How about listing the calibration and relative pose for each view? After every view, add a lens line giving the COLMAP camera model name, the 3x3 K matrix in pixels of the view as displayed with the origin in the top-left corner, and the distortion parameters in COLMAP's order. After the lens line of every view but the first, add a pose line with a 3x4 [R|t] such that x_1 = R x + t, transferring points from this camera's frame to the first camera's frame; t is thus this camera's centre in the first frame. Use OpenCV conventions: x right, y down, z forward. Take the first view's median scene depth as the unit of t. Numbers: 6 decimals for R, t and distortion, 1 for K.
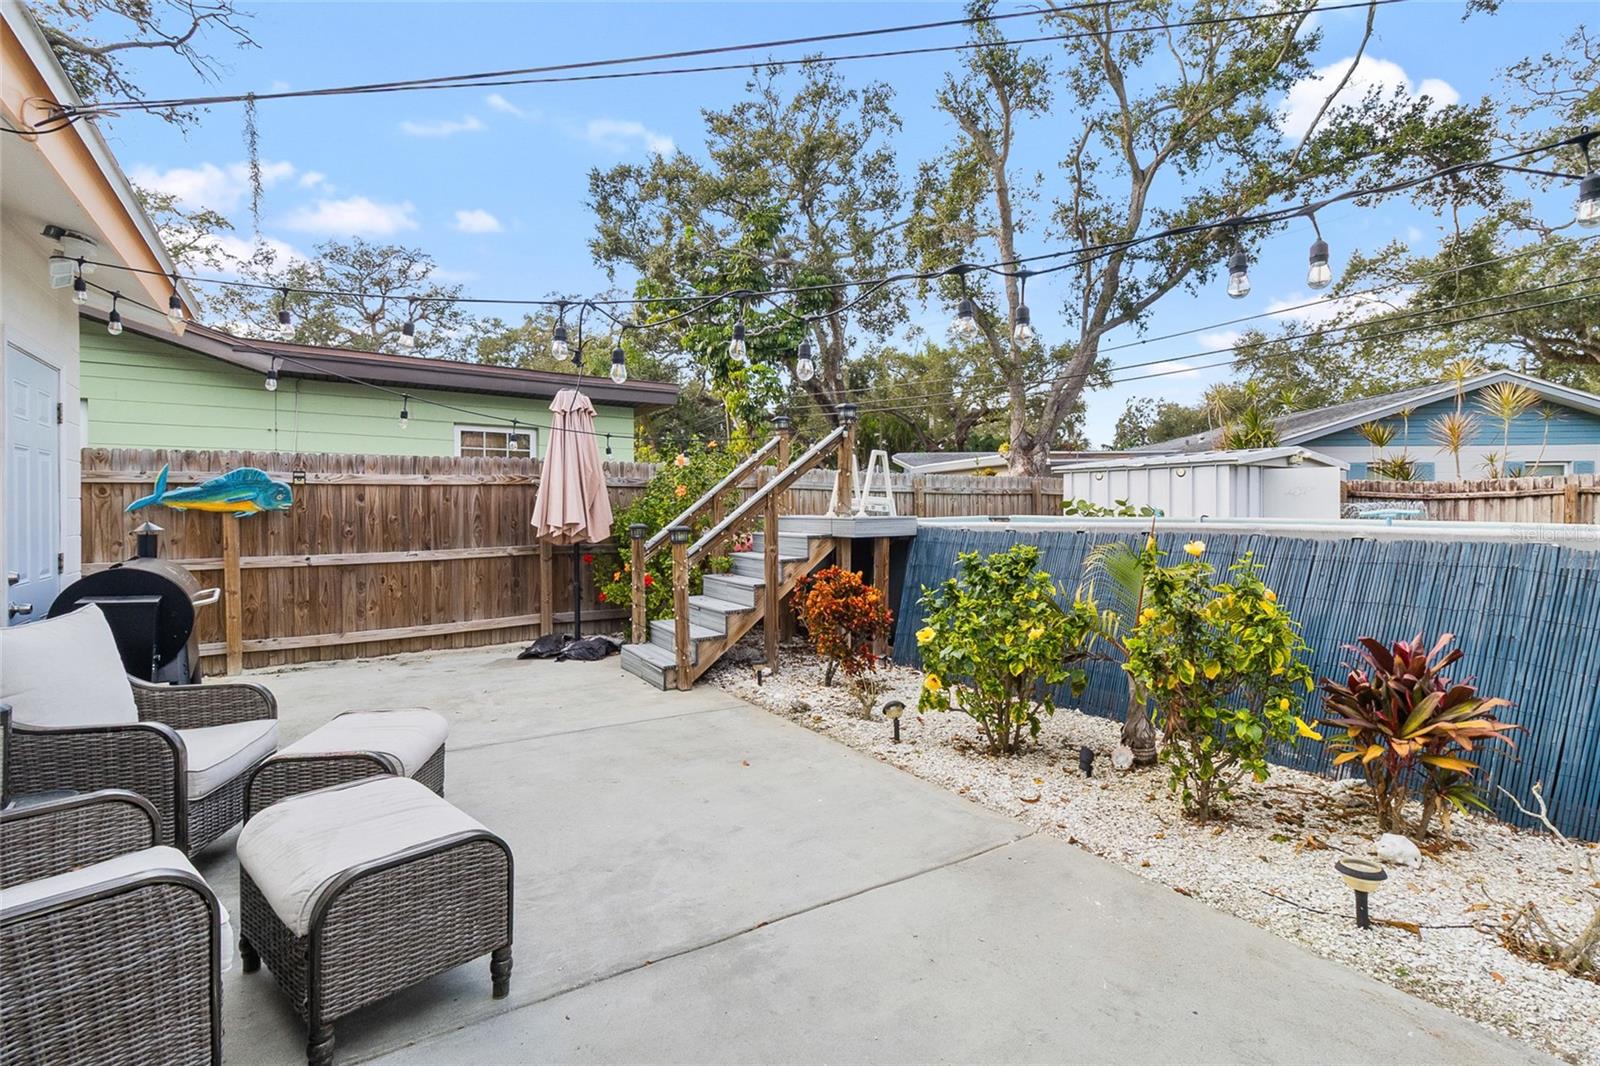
lens RADIAL K [[741.5, 0, 807.9], [0, 741.5, 512.5], [0, 0, 1]] dist [0.002091, 0.001033]
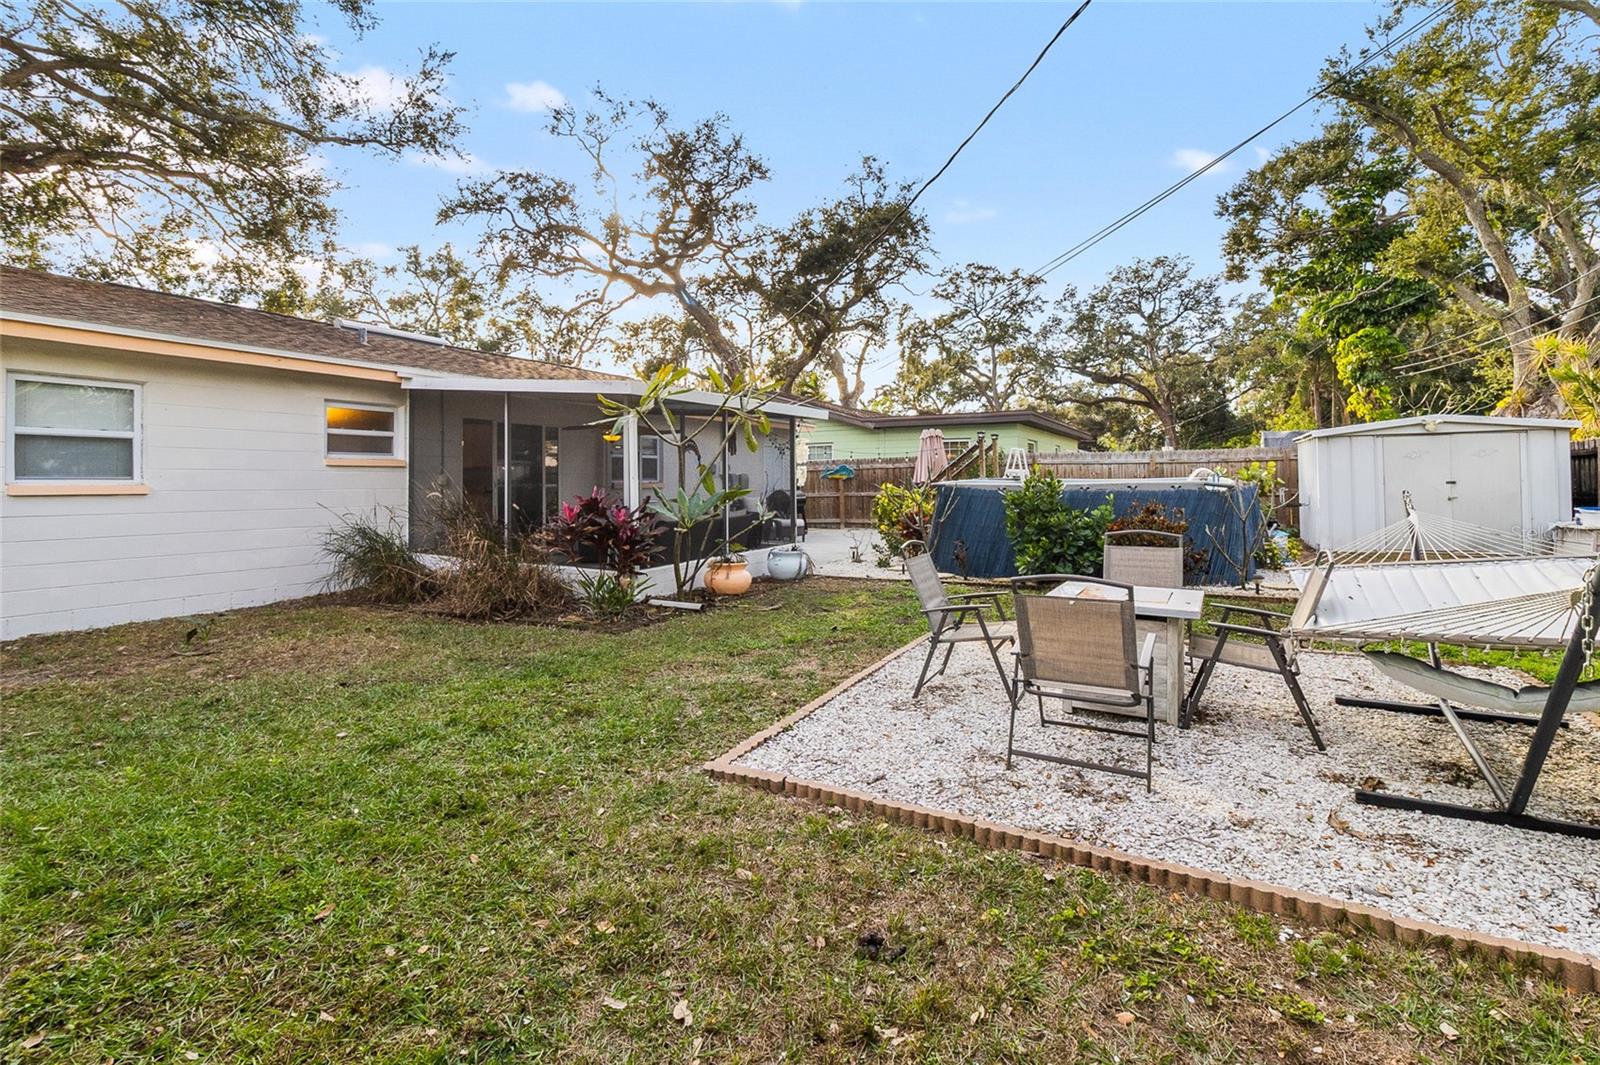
lens RADIAL K [[748.6, 0, 805.6], [0, 748.6, 463.2], [0, 0, 1]] dist [0.000448, 0.000258]
pose [[0.467151, -0.025229, -0.883817, 1.756356], [0.007945, 0.999672, -0.024336, 0.009939], [0.884142, 0.004347, 0.467199, -0.571869]]
